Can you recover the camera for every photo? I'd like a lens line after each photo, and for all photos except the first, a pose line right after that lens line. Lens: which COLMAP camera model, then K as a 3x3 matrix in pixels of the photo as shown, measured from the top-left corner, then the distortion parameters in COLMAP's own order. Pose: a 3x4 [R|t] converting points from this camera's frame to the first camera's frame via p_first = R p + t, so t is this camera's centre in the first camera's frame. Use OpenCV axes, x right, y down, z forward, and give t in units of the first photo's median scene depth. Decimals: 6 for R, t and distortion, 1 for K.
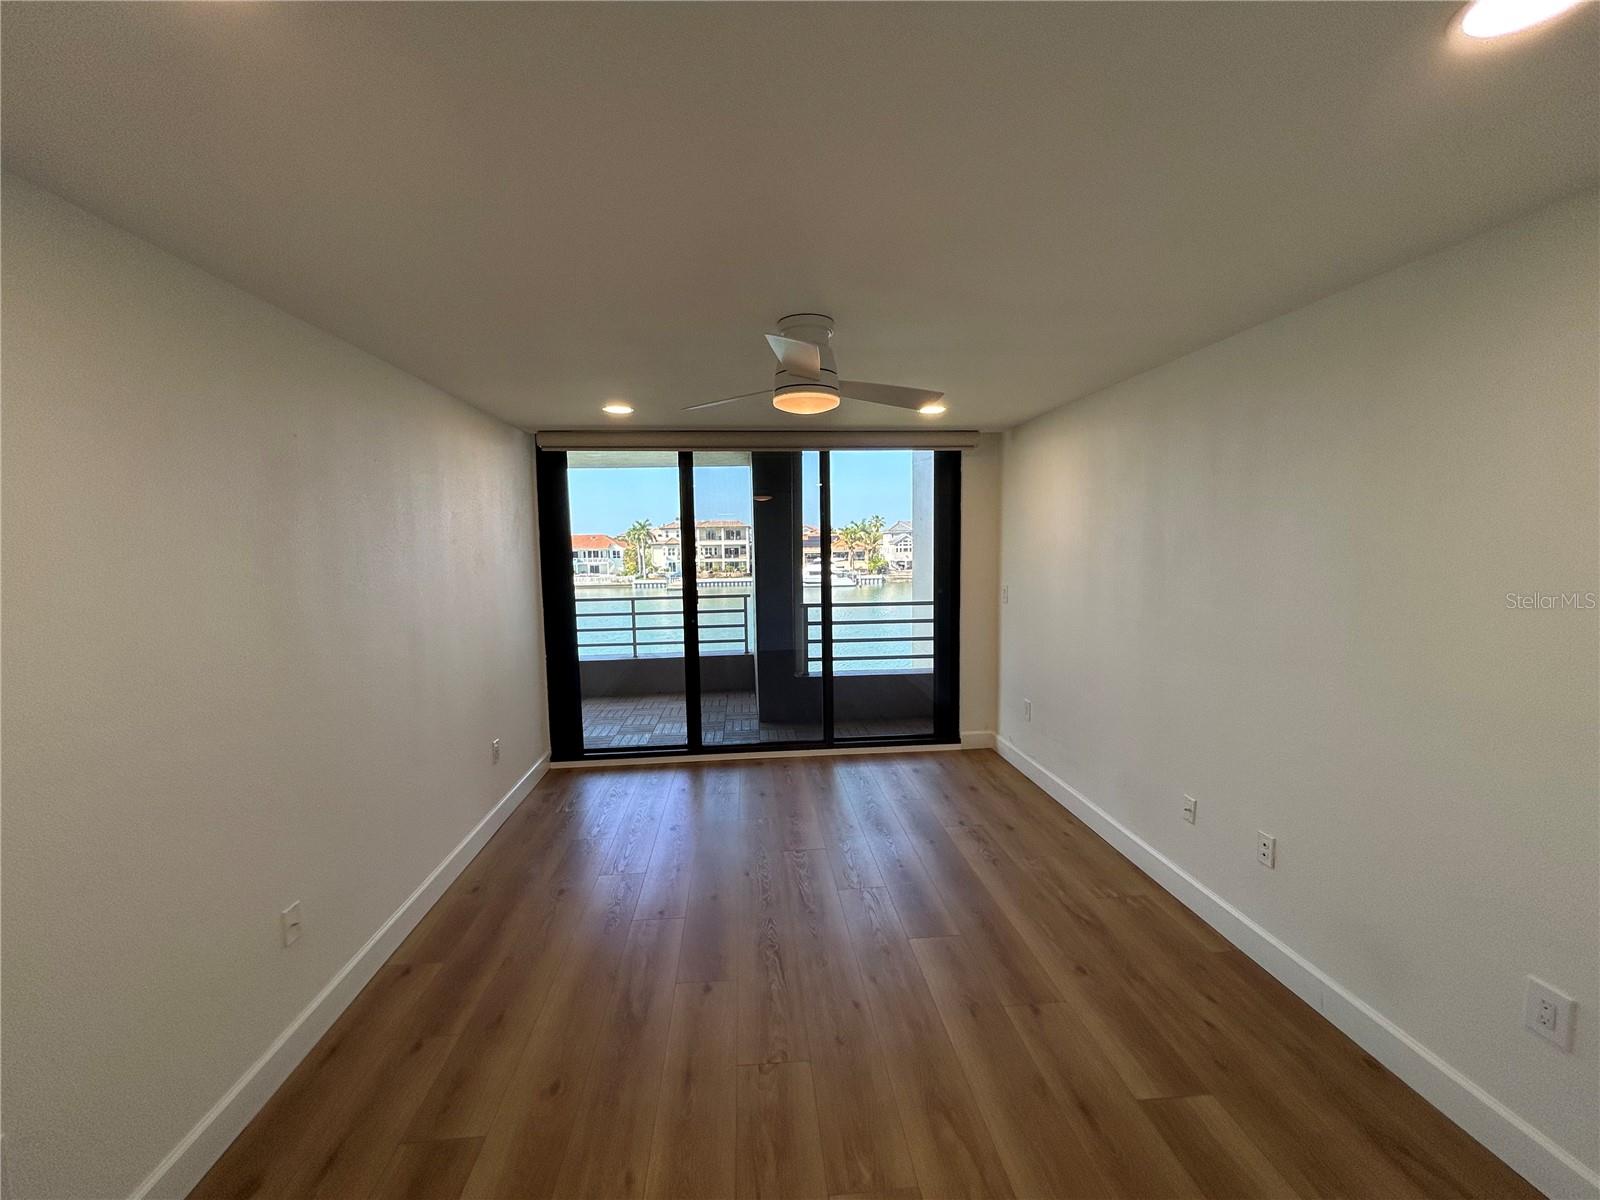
lens RADIAL K [[644.7, 0, 800.0], [0, 644.7, 600.0], [0, 0, 1]] dist [0.002153, 0.000305]
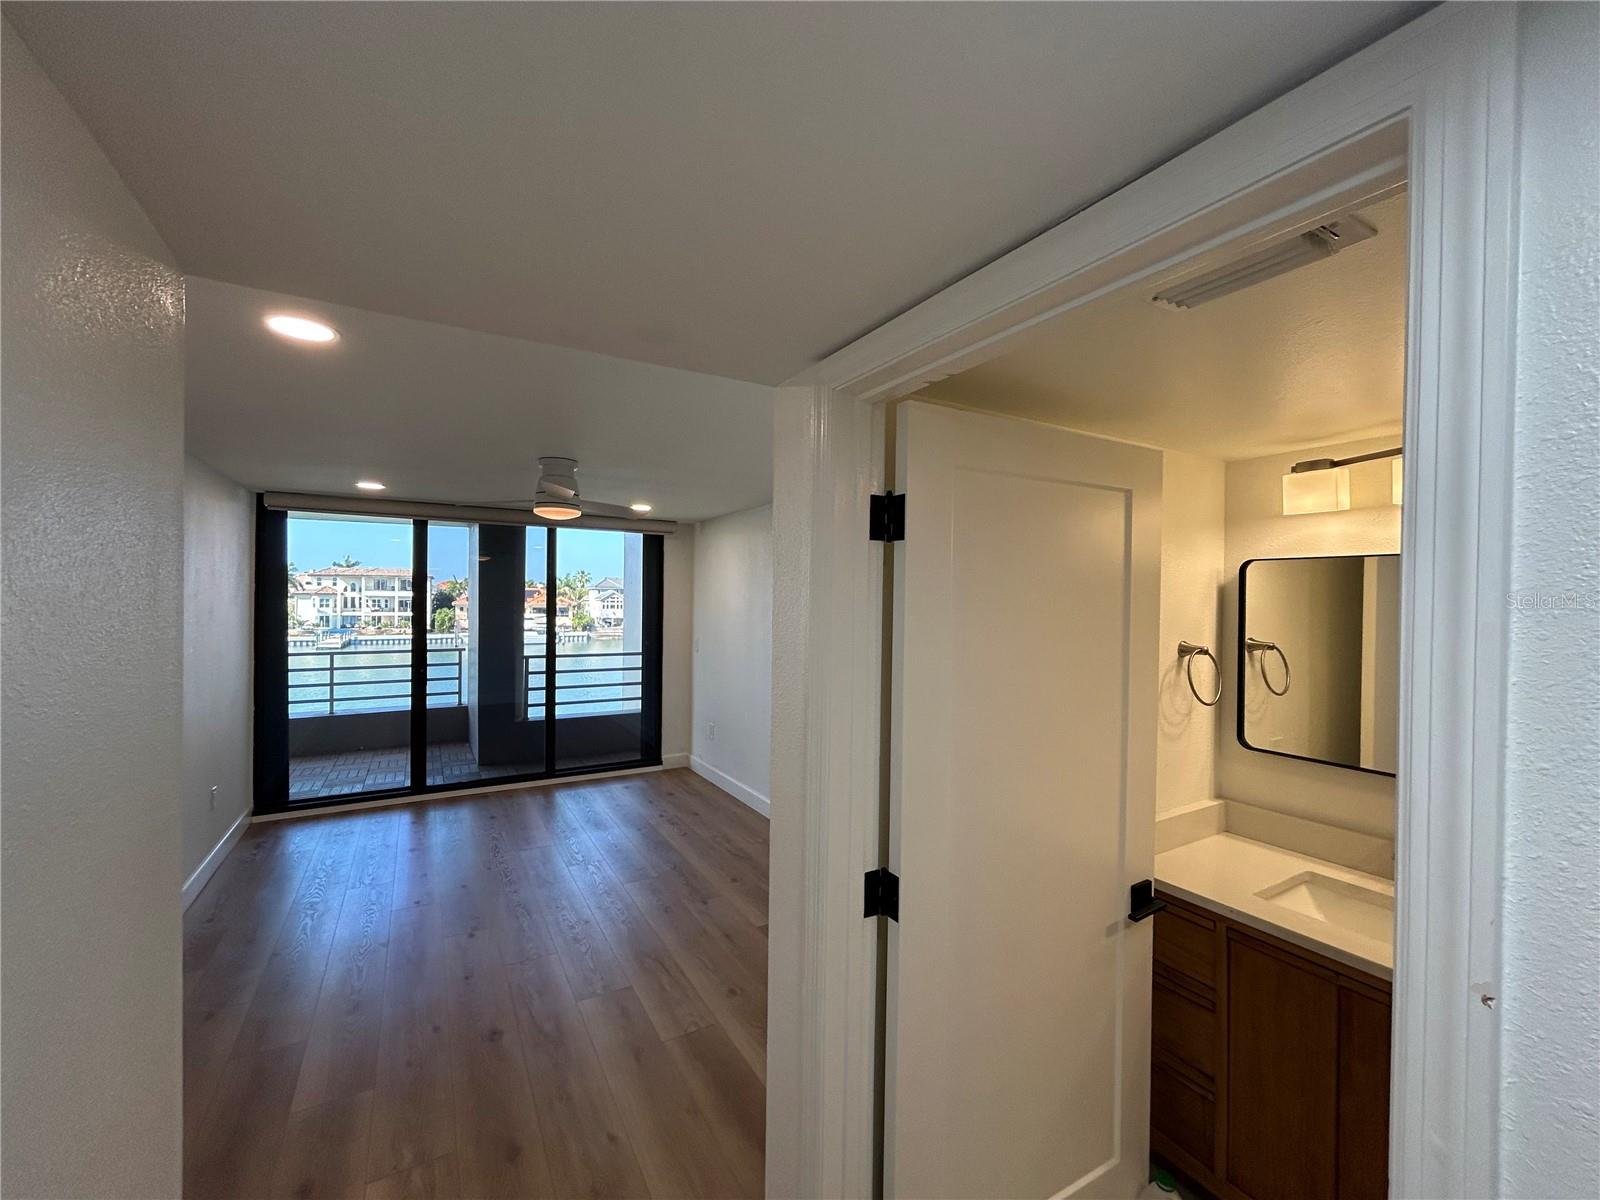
lens RADIAL K [[646.6, 0, 800.0], [0, 646.6, 600.0], [0, 0, 1]] dist [-0.015132, 0.000047]
pose [[0.902558, 0.025551, 0.429809, -0.056499], [0.012787, 0.996207, -0.086073, 0.014729], [-0.430377, 0.083182, 0.898808, -0.266960]]
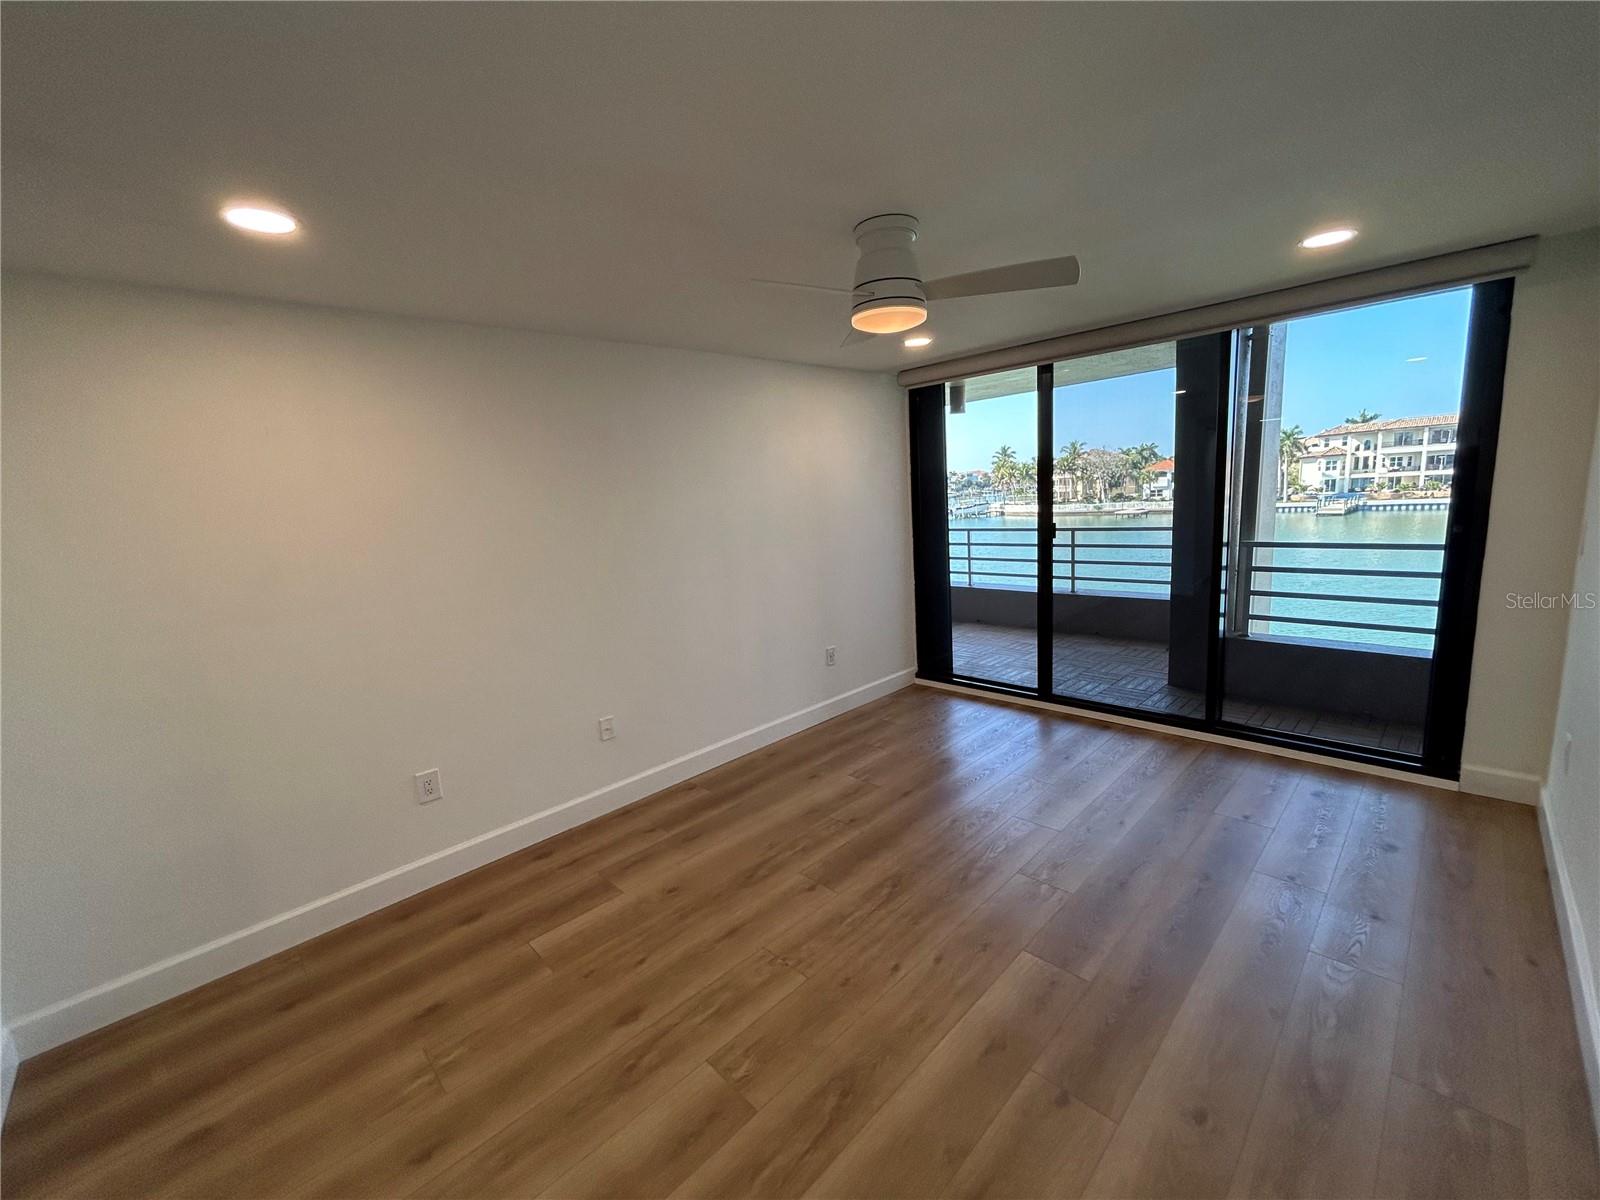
lens RADIAL K [[652.4, 0, 800.0], [0, 652.4, 600.0], [0, 0, 1]] dist [-0.001249, 0.003098]
pose [[0.636723, 0.103227, -0.764152, 0.307303], [-0.015064, 0.992475, 0.121518, -0.011351], [0.770945, -0.065862, 0.633487, 0.145755]]
